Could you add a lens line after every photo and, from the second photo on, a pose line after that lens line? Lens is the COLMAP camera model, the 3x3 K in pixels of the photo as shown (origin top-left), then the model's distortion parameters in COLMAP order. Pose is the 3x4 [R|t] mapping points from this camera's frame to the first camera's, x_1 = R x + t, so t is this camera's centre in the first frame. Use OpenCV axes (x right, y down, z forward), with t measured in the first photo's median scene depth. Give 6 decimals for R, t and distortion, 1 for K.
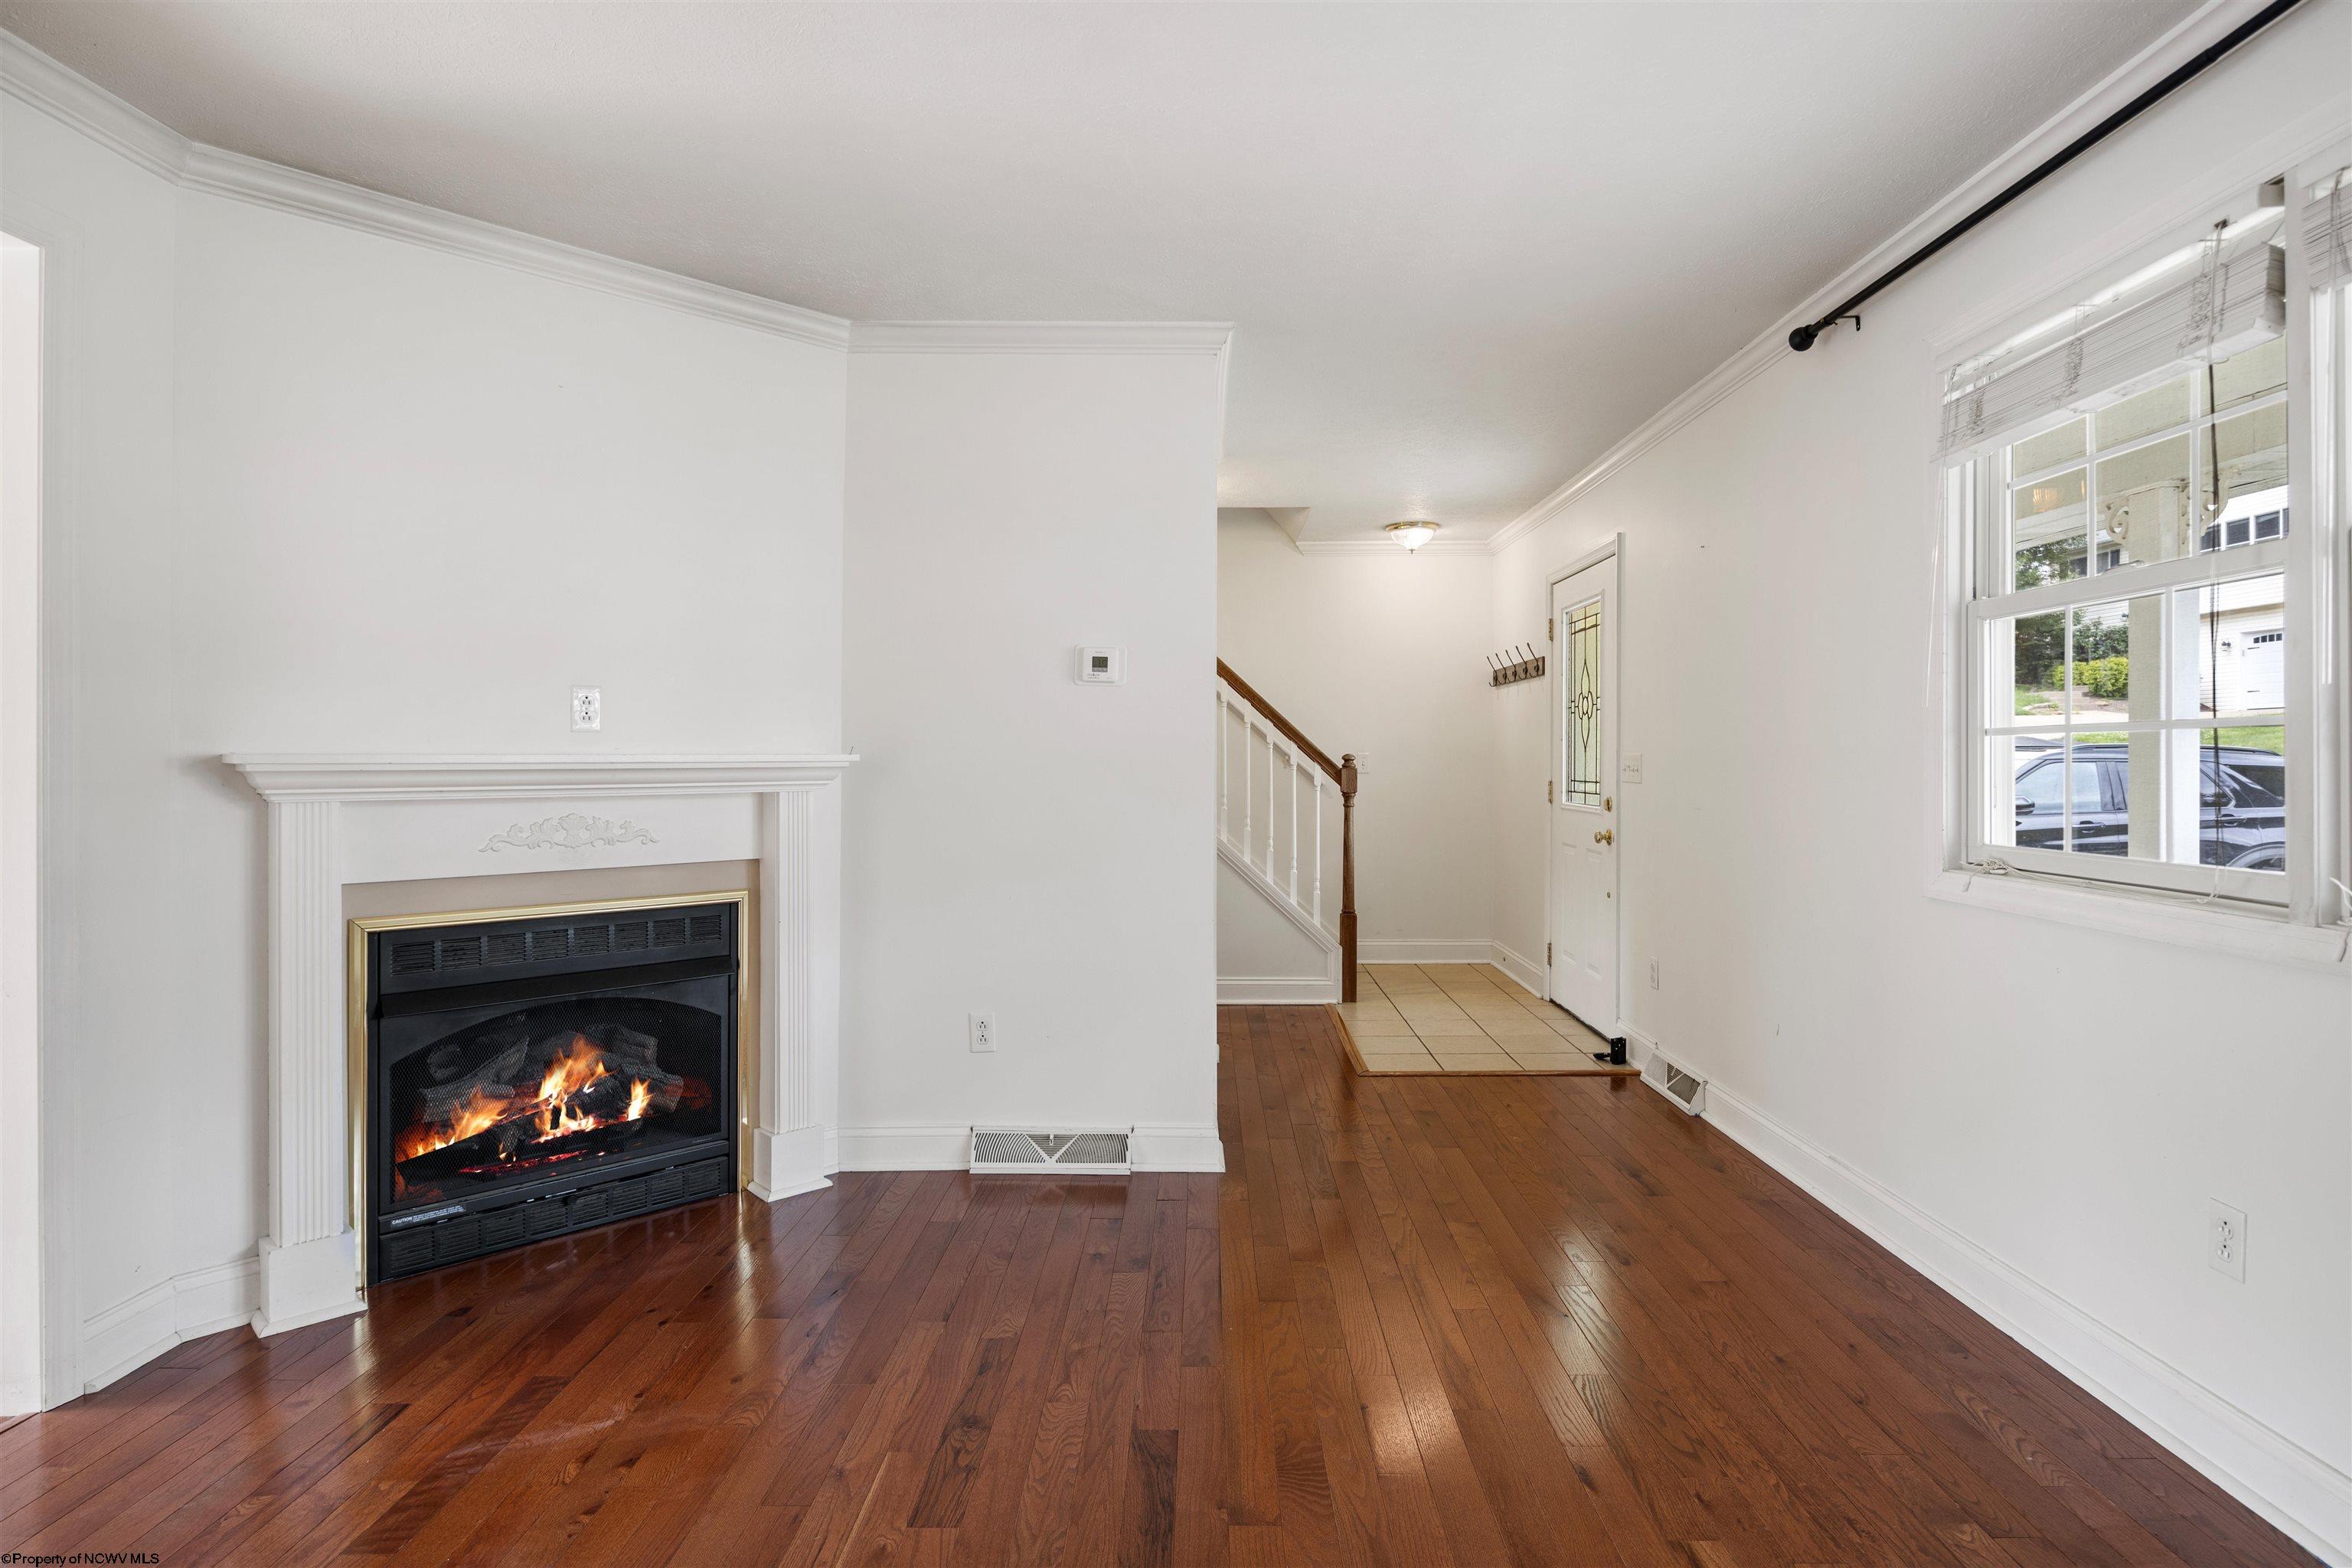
lens RADIAL K [[1213.6, 0, 1173.4], [0, 1213.6, 757.8], [0, 0, 1]] dist [-0.008149, -0.000823]
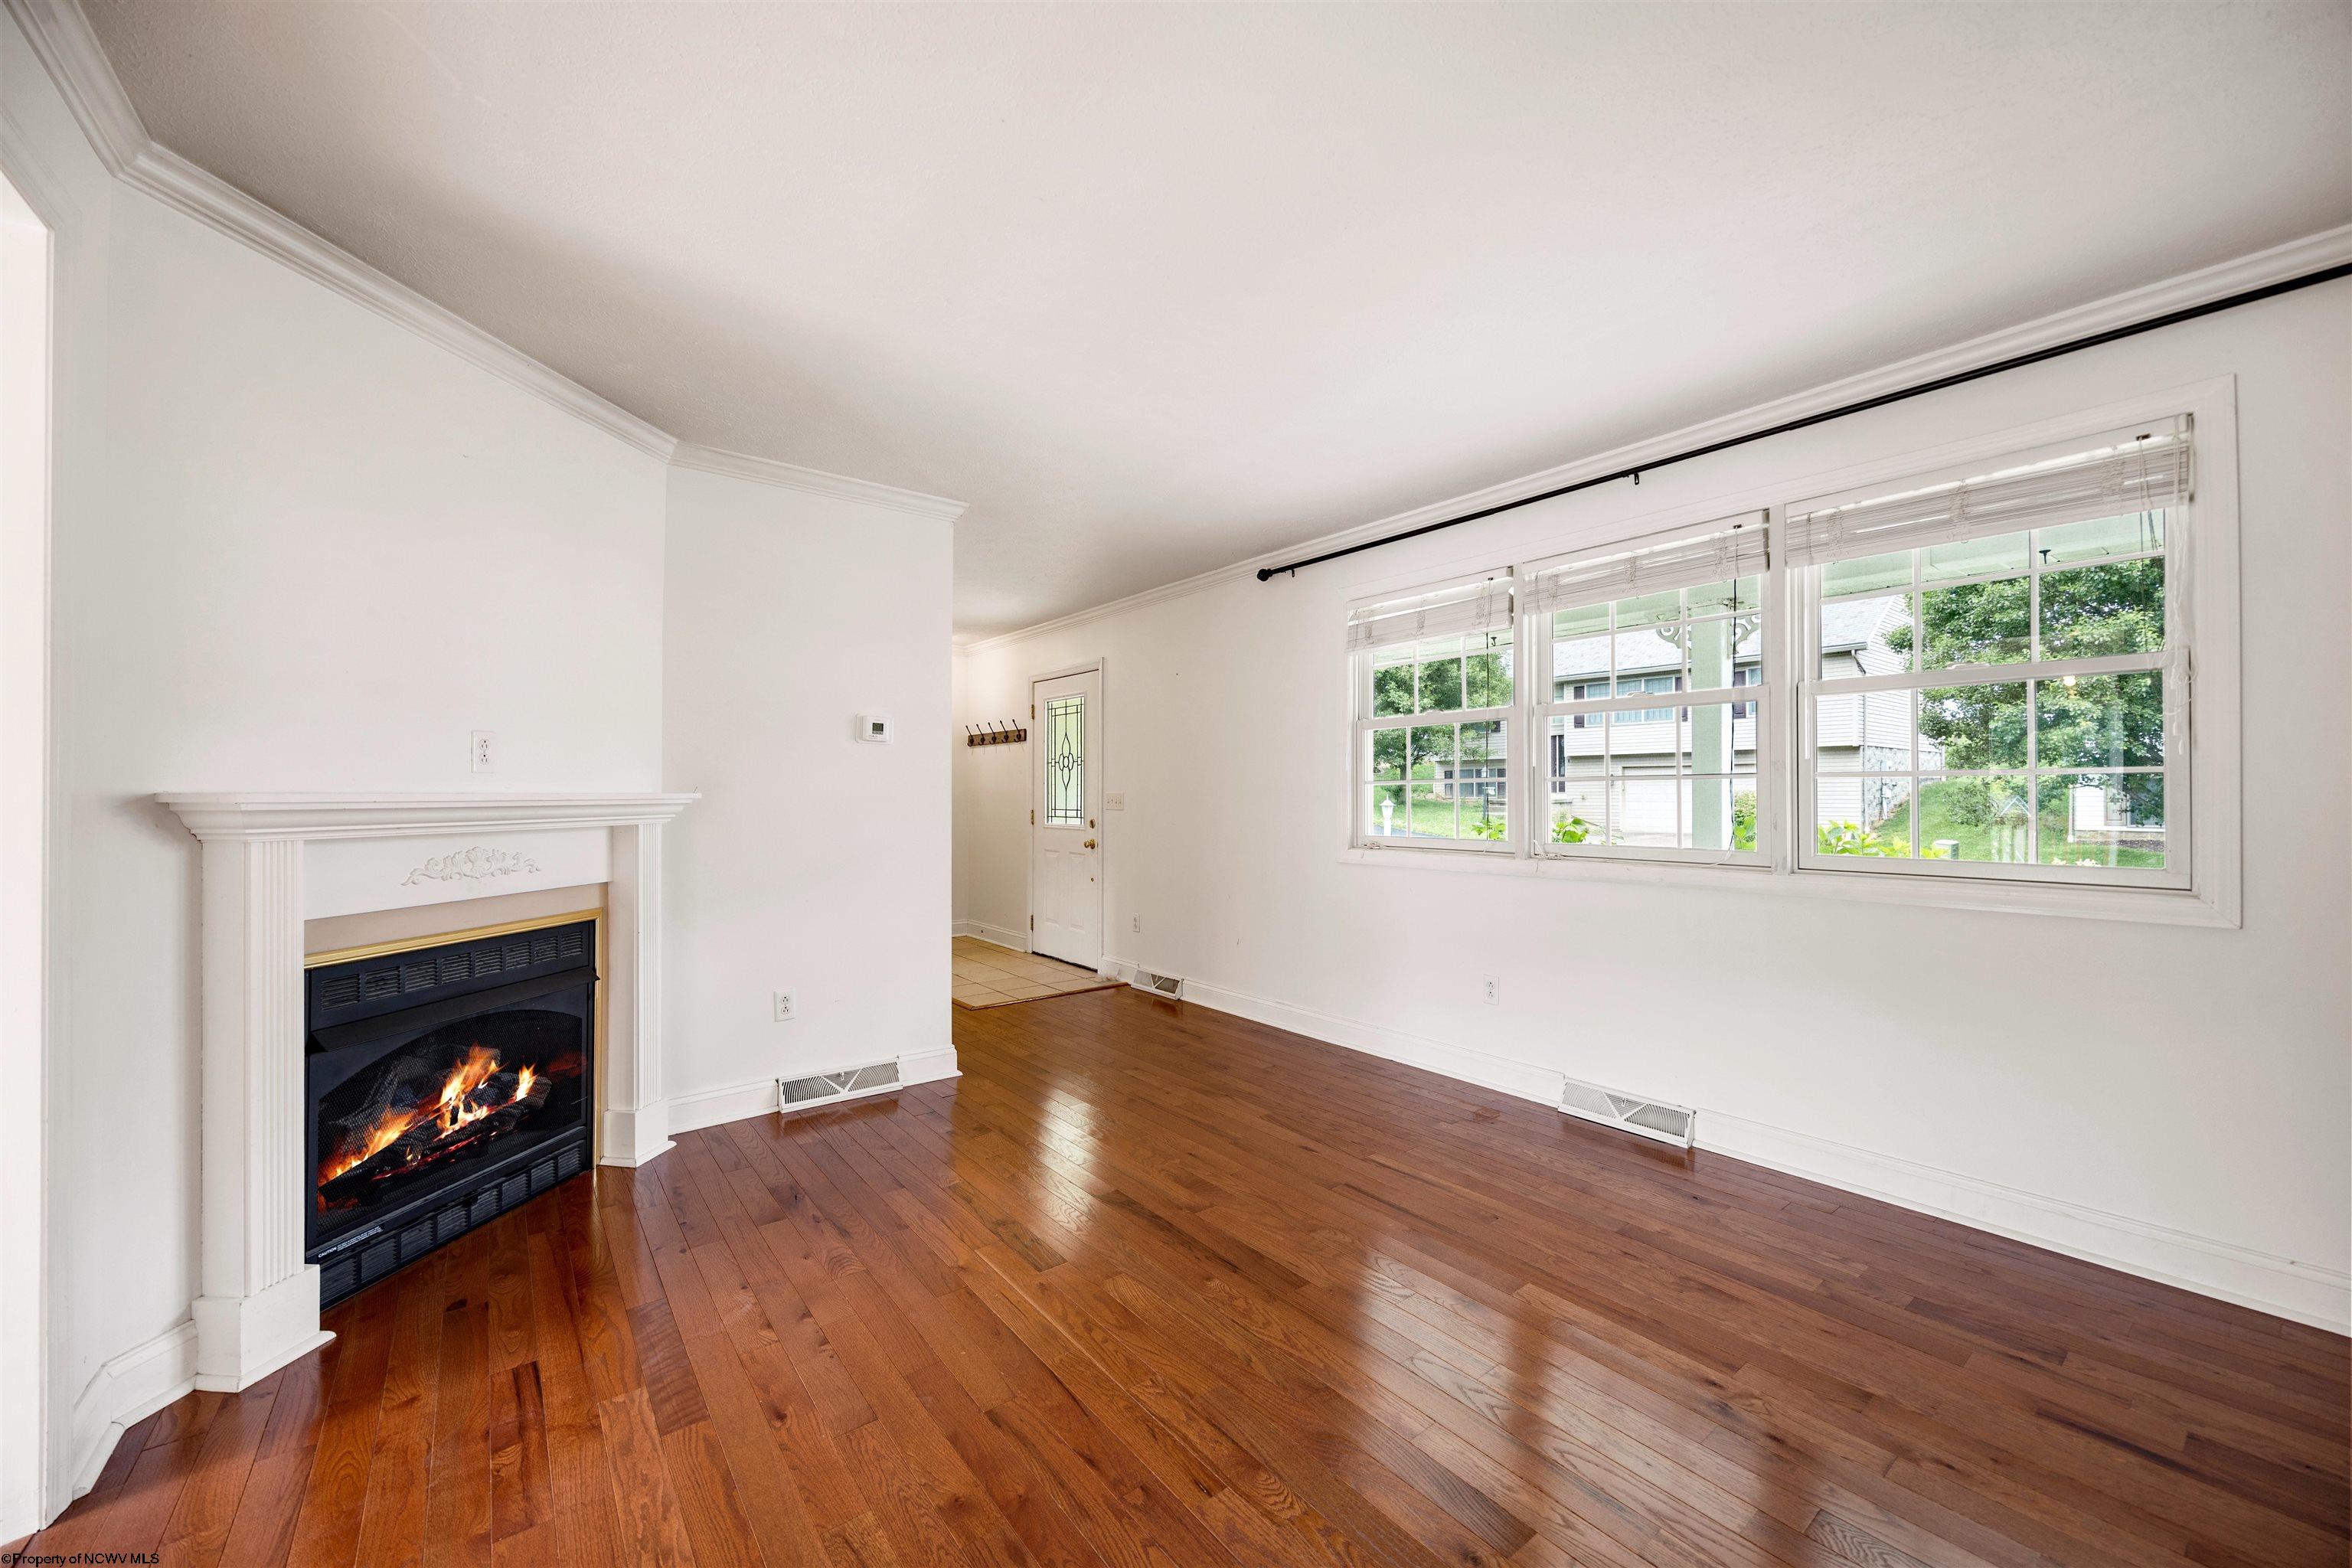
lens RADIAL K [[914.9, 0, 1173.0], [0, 914.9, 790.1], [0, 0, 1]] dist [0.000673, -0.000040]
pose [[0.783852, 0.001803, 0.620945, -0.470962], [0.001912, 0.999984, -0.005317, 0.000163], [-0.620945, 0.005356, 0.783836, -0.039127]]
